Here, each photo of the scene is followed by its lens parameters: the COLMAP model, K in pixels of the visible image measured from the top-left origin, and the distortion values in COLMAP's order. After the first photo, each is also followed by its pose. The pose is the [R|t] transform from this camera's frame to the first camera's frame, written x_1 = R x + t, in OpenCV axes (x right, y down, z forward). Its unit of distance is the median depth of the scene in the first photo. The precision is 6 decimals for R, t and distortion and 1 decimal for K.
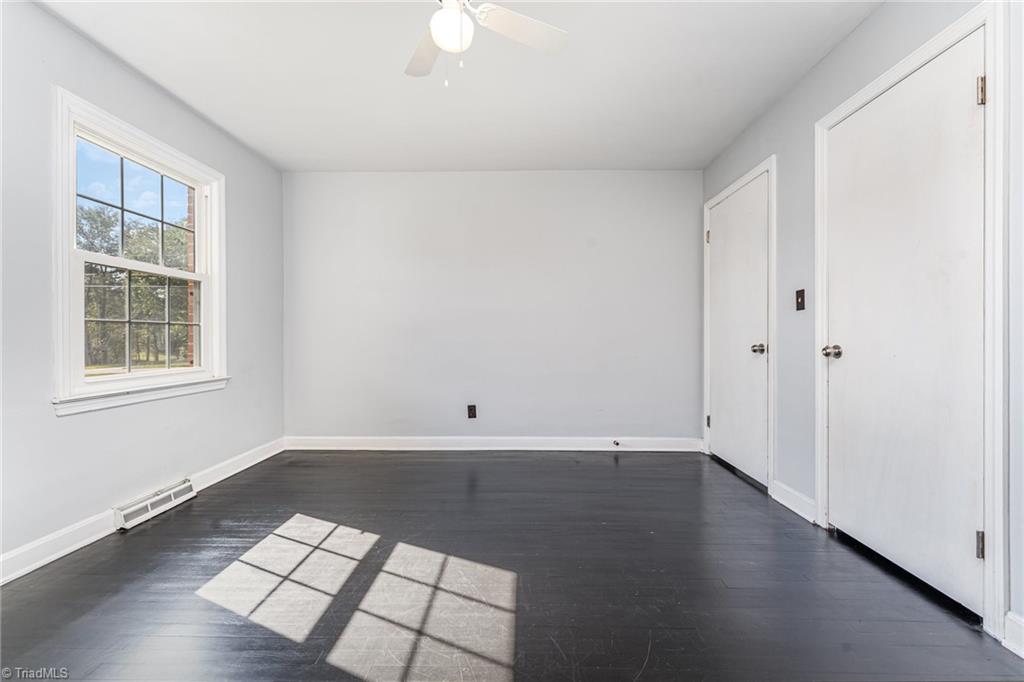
lens RADIAL K [[417.2, 0, 512.0], [0, 417.2, 341.0], [0, 0, 1]] dist [-0.000291, 0.000012]
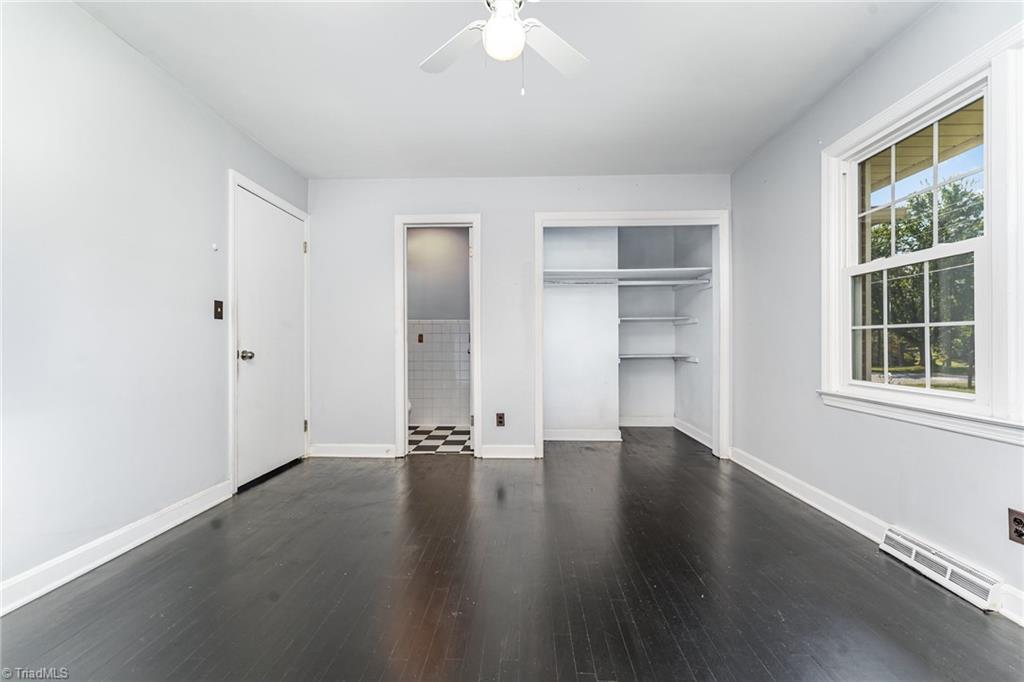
lens RADIAL K [[417.2, 0, 512.0], [0, 417.2, 341.0], [0, 0, 1]] dist [-0.000291, 0.000012]
pose [[-0.999360, -0.001282, 0.035751, -0.134817], [-0.001202, 0.999997, 0.002239, -0.018570], [-0.035753, 0.002194, -0.999358, 2.100623]]
